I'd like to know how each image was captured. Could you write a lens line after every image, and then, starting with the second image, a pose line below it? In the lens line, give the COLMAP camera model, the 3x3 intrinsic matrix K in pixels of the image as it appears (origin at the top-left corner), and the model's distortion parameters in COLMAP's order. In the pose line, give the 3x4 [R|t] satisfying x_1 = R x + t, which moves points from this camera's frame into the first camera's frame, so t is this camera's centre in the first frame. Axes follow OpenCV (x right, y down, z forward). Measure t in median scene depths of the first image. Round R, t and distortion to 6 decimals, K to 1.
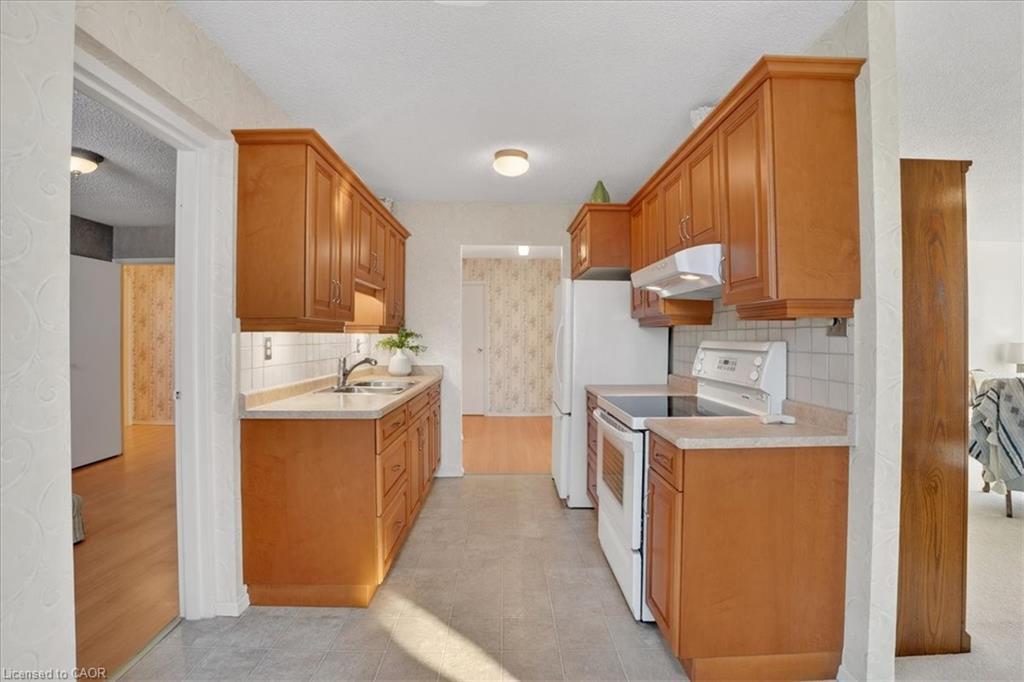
lens RADIAL K [[475.2, 0, 516.6], [0, 475.2, 335.3], [0, 0, 1]] dist [-0.057853, 0.005994]
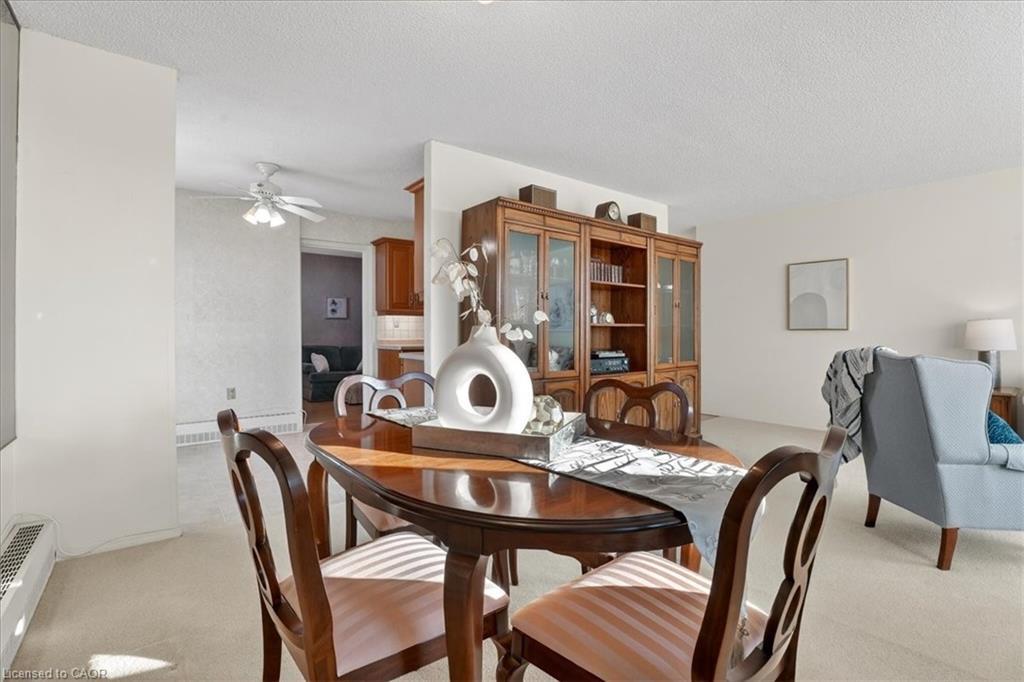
lens RADIAL K [[475.2, 0, 519.2], [0, 475.2, 341.7], [0, 0, 1]] dist [-0.057853, 0.005994]
pose [[0.615630, 0.016001, -0.787873, 1.406649], [-0.005110, 0.999854, 0.016313, 0.063765], [0.788019, -0.006017, 0.615622, -0.017833]]
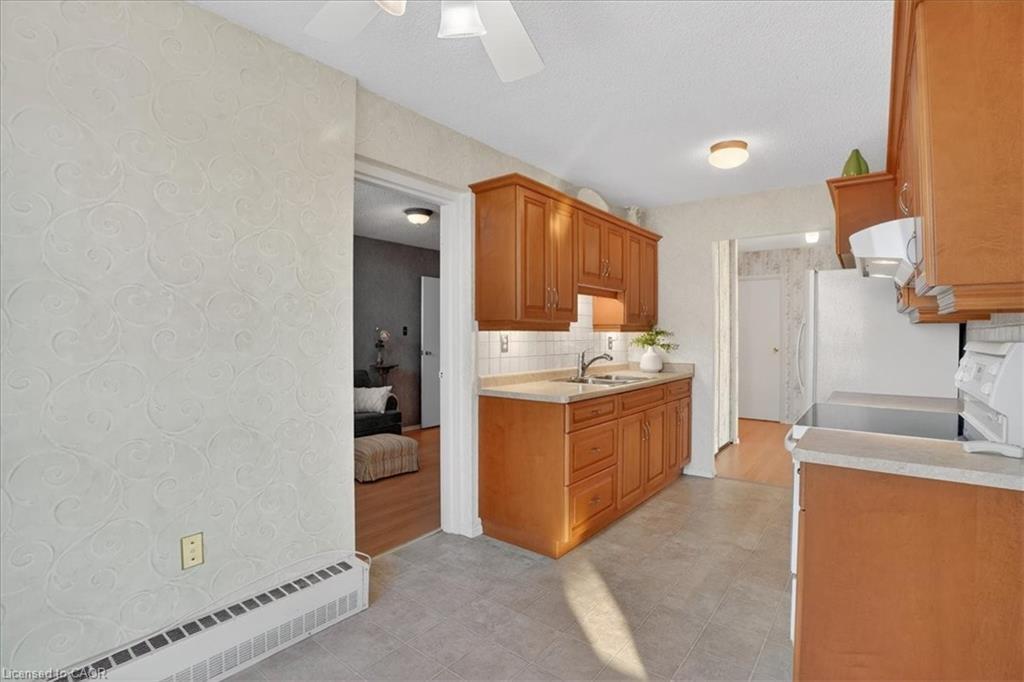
lens RADIAL K [[475.2, 0, 521.7], [0, 475.2, 335.2], [0, 0, 1]] dist [-0.057853, 0.005994]
pose [[0.781249, 0.002266, -0.624215, 0.258133], [-0.000519, 0.999995, 0.002981, 0.000491], [0.624219, -0.002005, 0.781247, -0.005708]]
